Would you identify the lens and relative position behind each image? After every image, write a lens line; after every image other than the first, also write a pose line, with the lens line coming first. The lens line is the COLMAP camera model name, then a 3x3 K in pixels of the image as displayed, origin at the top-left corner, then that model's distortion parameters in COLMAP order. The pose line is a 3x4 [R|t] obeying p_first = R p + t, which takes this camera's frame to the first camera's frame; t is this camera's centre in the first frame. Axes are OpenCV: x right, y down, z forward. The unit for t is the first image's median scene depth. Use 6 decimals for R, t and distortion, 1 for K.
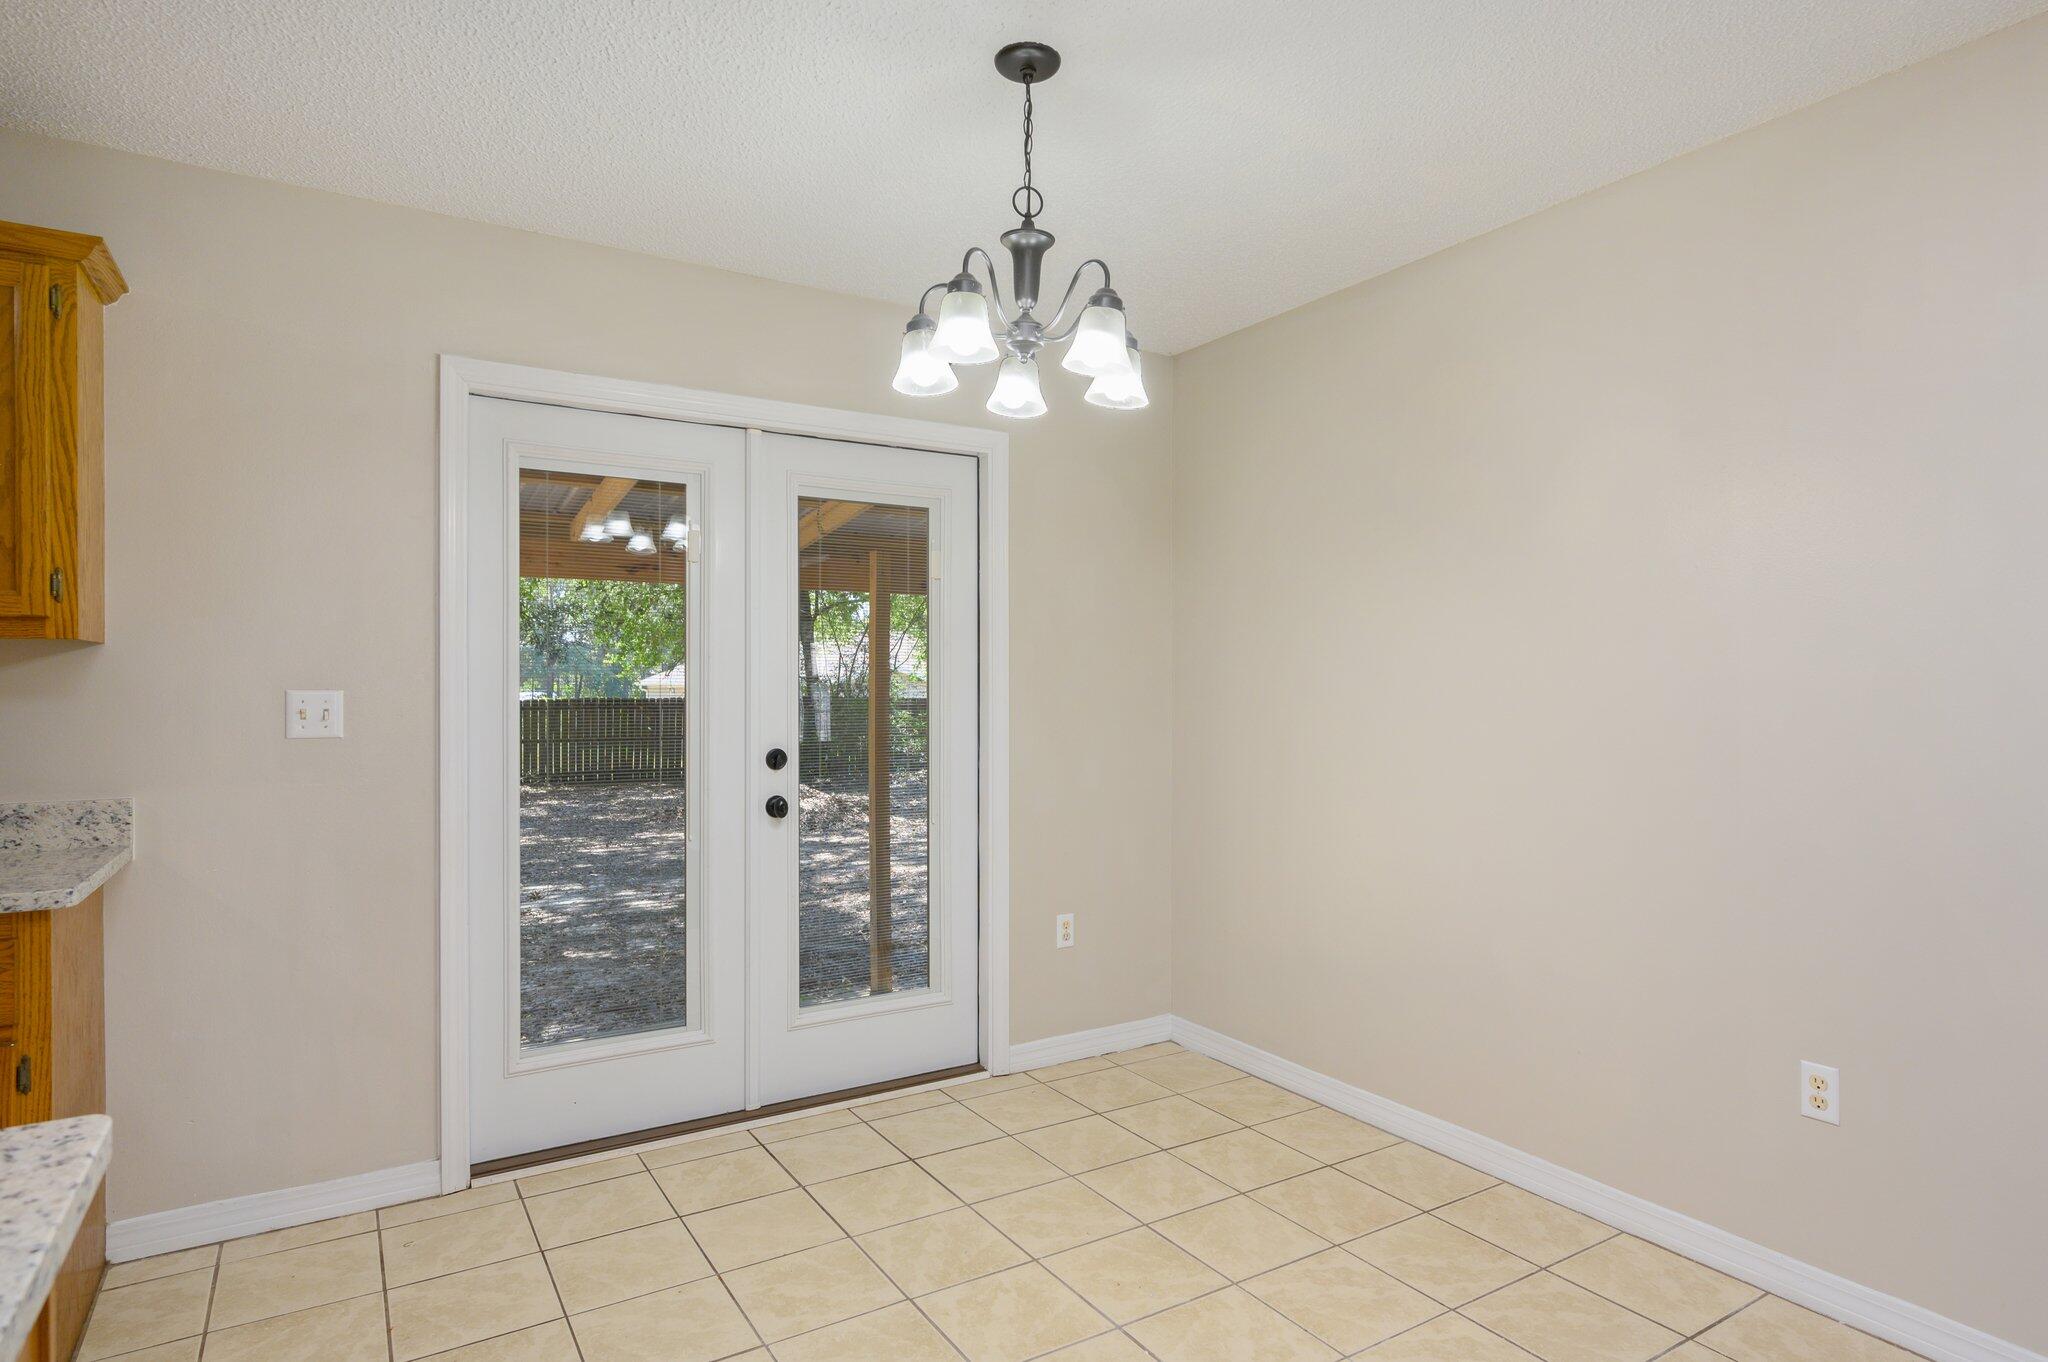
lens RADIAL K [[1120.7, 0, 1024.0], [0, 1120.7, 681.0], [0, 0, 1]] dist [0.000803, 0.000502]
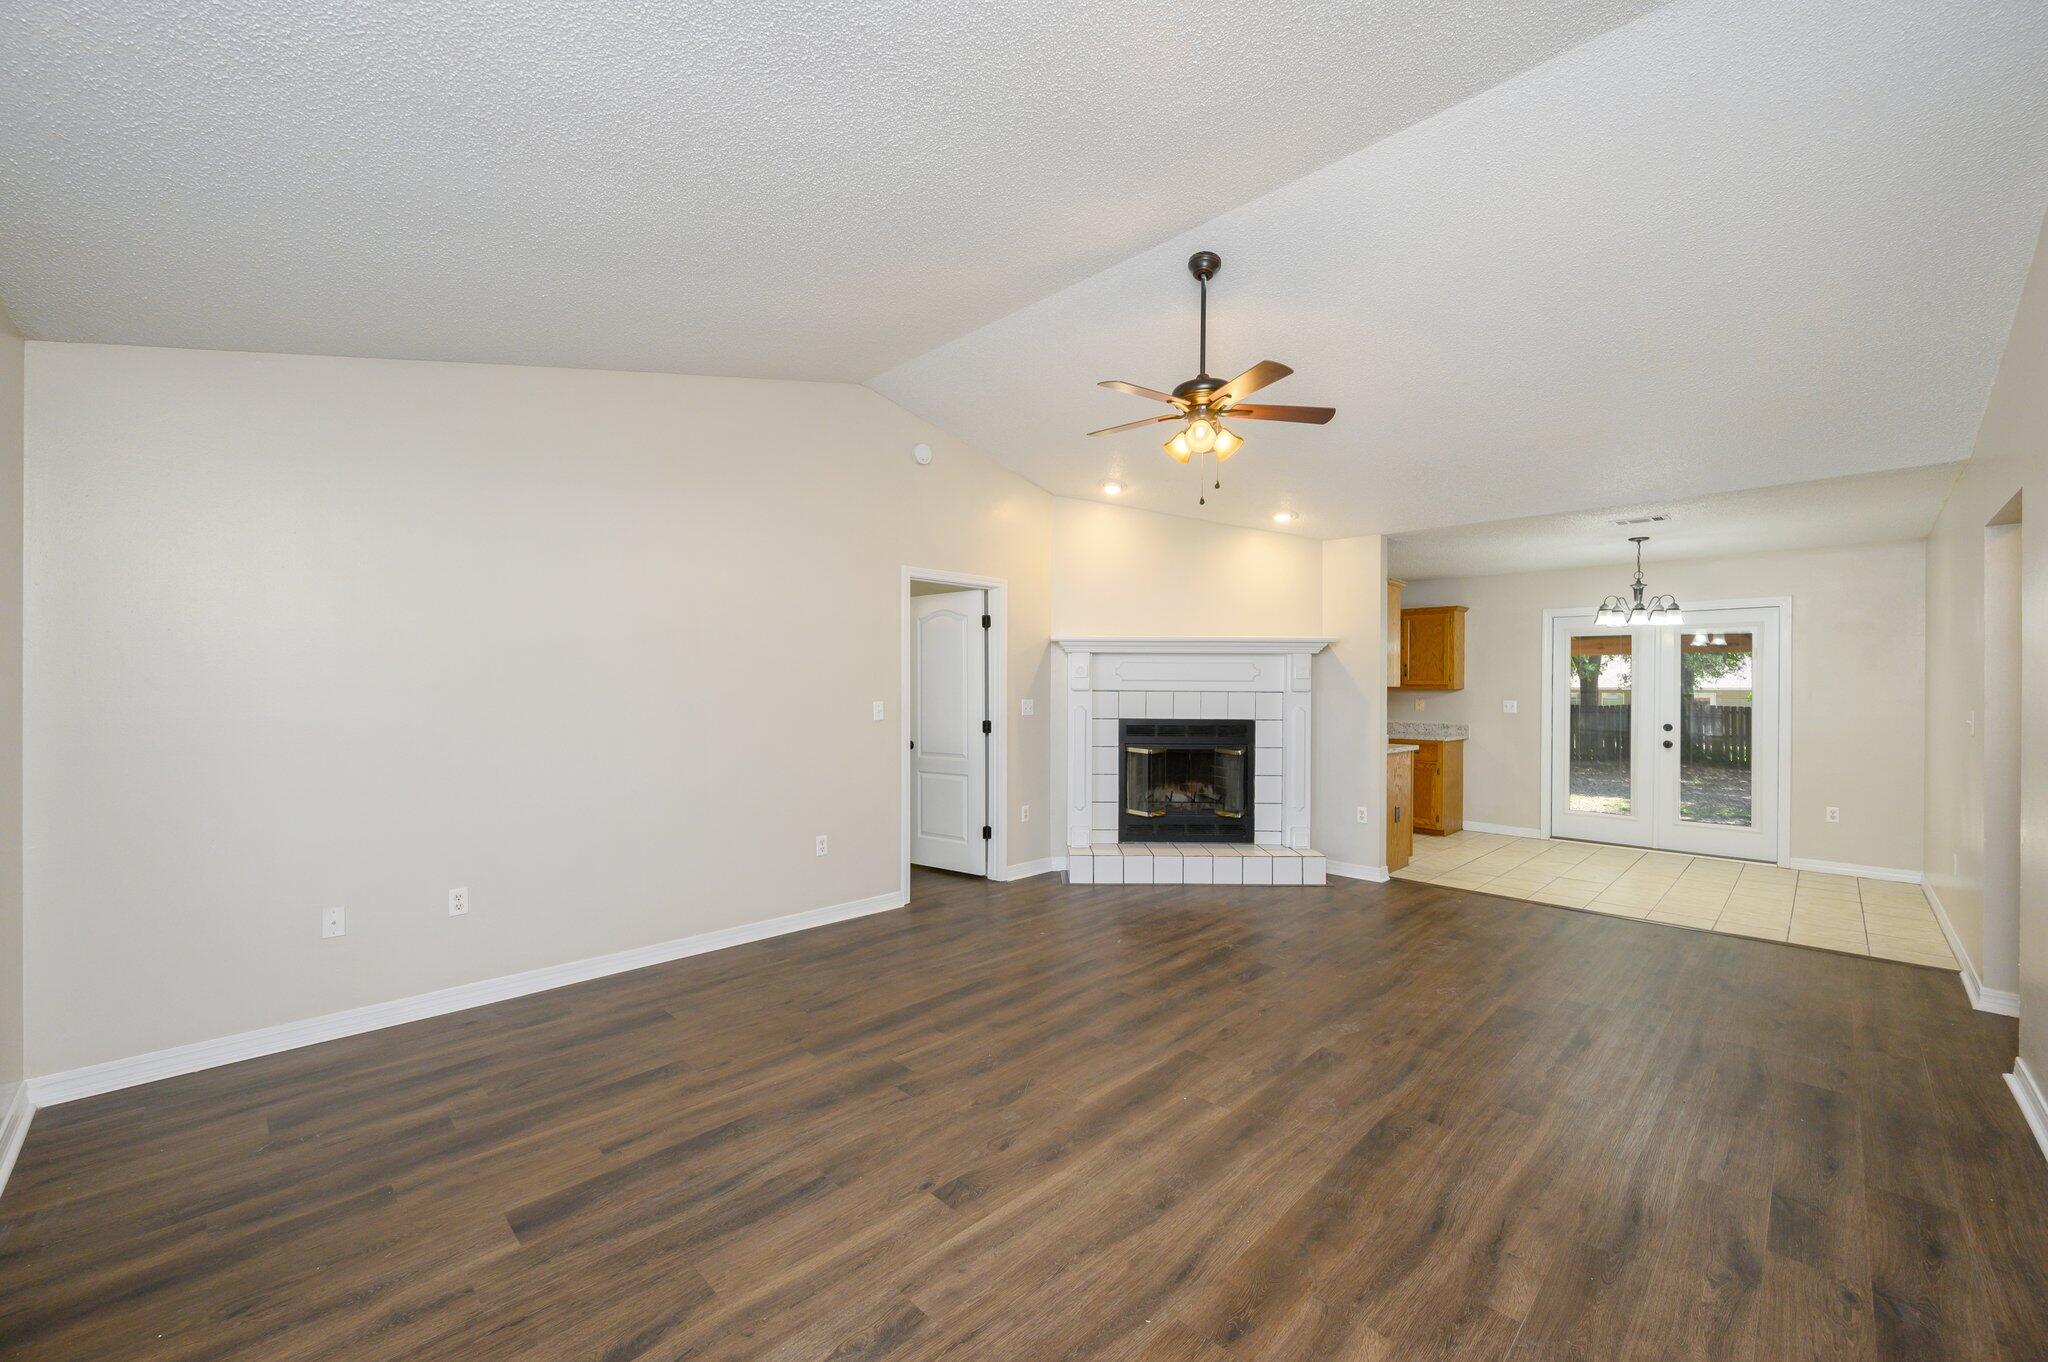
lens RADIAL K [[753.3, 0, 1015.4], [0, 753.3, 684.7], [0, 0, 1]] dist [0.000468, 0.000287]
pose [[0.198888, -0.004881, -0.980010, 1.948151], [-0.007471, 0.999951, -0.006497, -0.021863], [0.979994, 0.008614, 0.198842, -1.484342]]
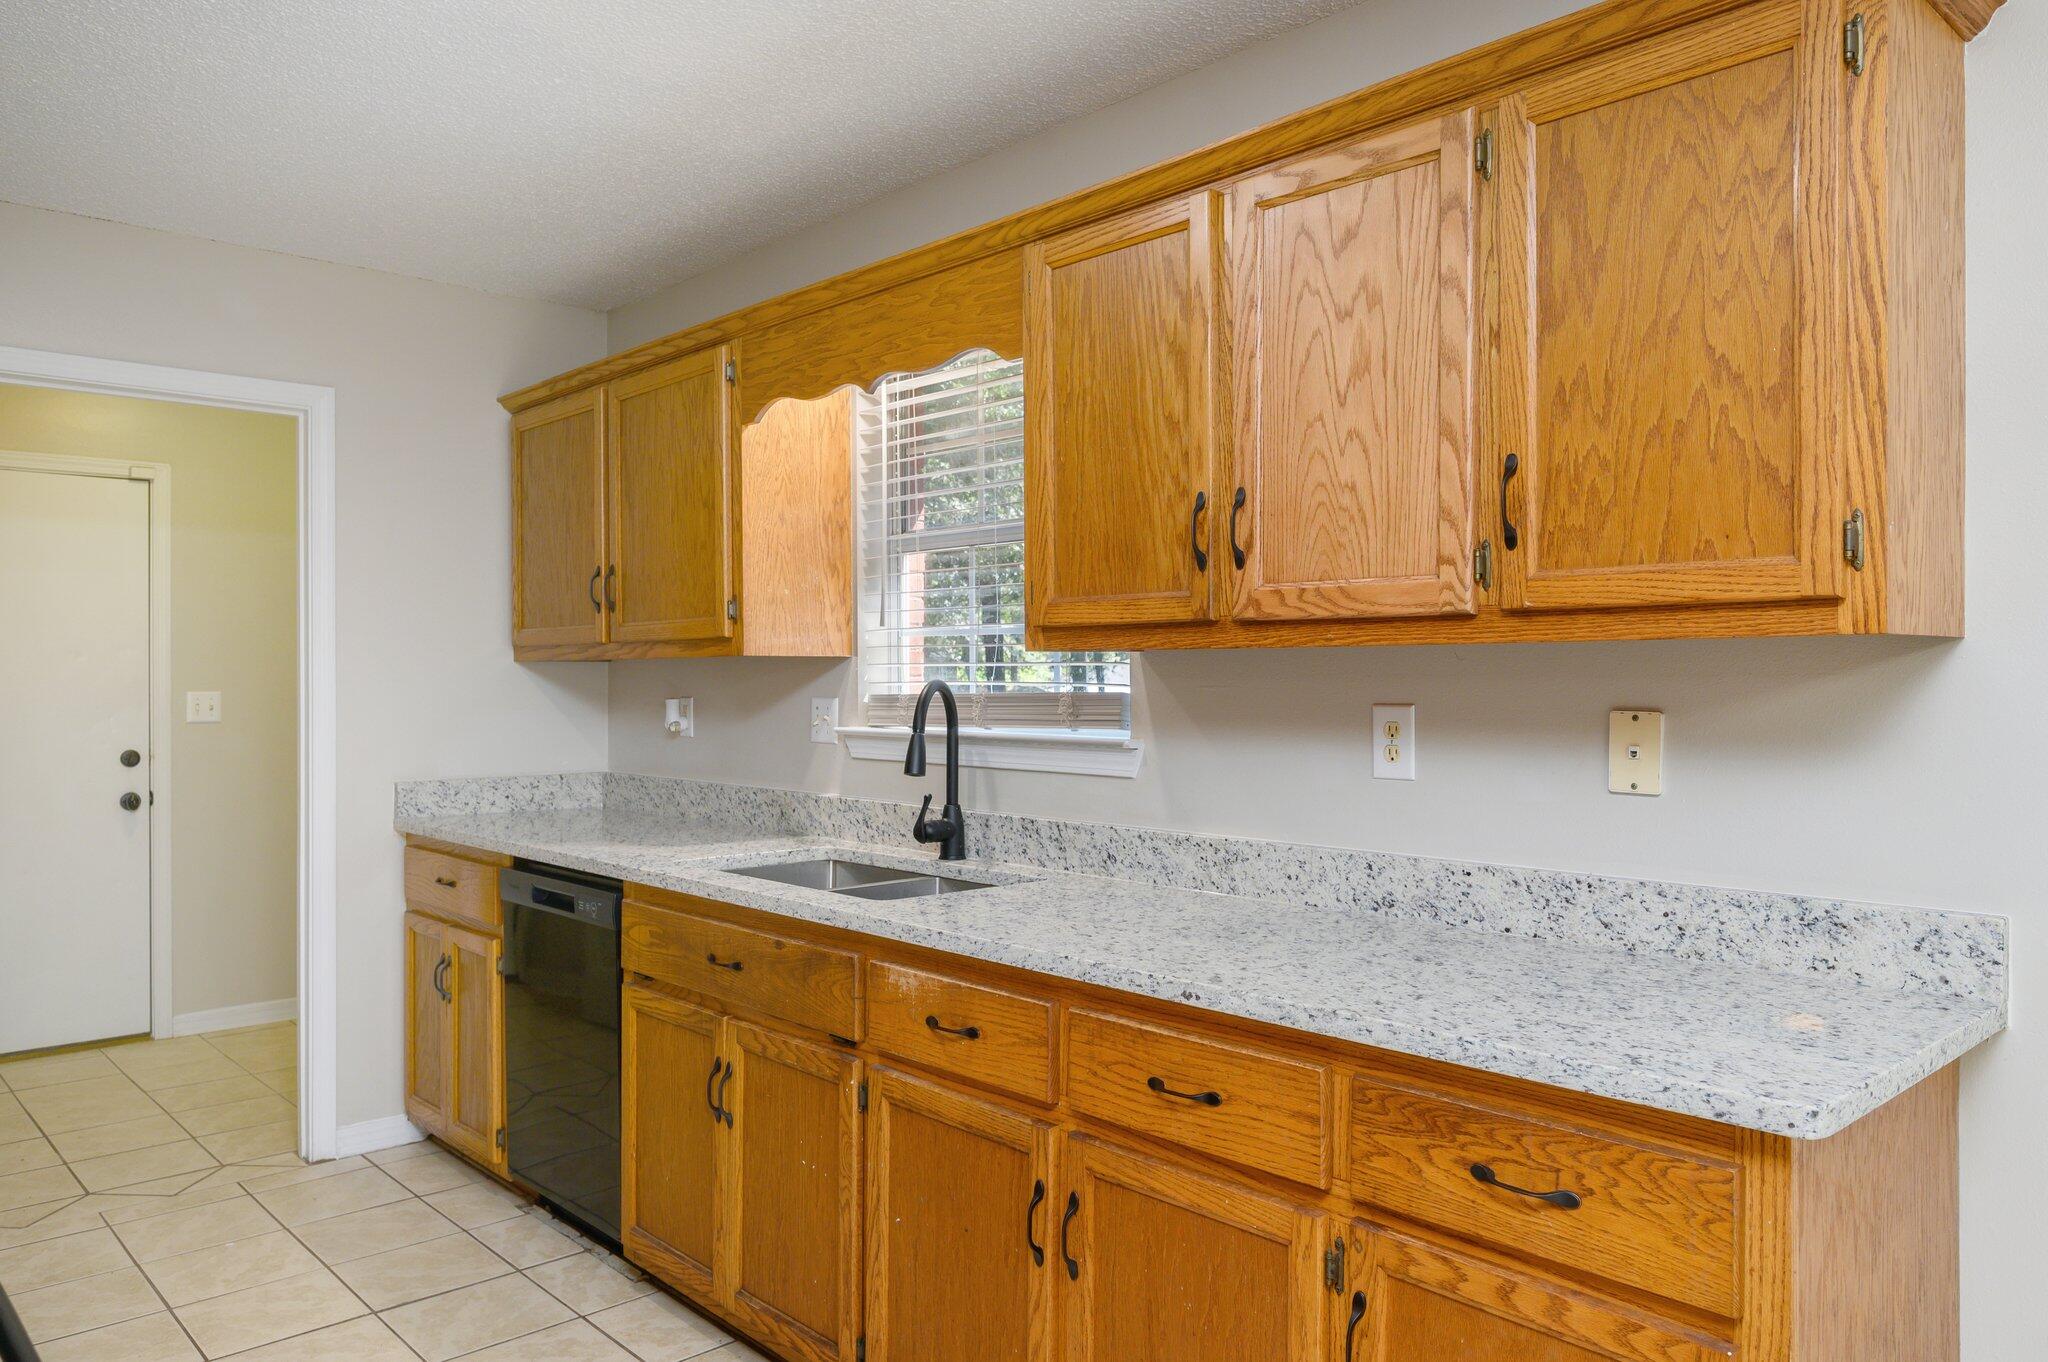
lens RADIAL K [[1408.9, 0, 1024.0], [0, 1408.9, 681.0], [0, 0, 1]] dist [-0.003930, 0.001806]
pose [[0.191328, 0.005656, -0.981510, -0.236590], [-0.001305, 0.999984, 0.005508, -0.017028], [0.981525, 0.000227, 0.191333, 0.444536]]
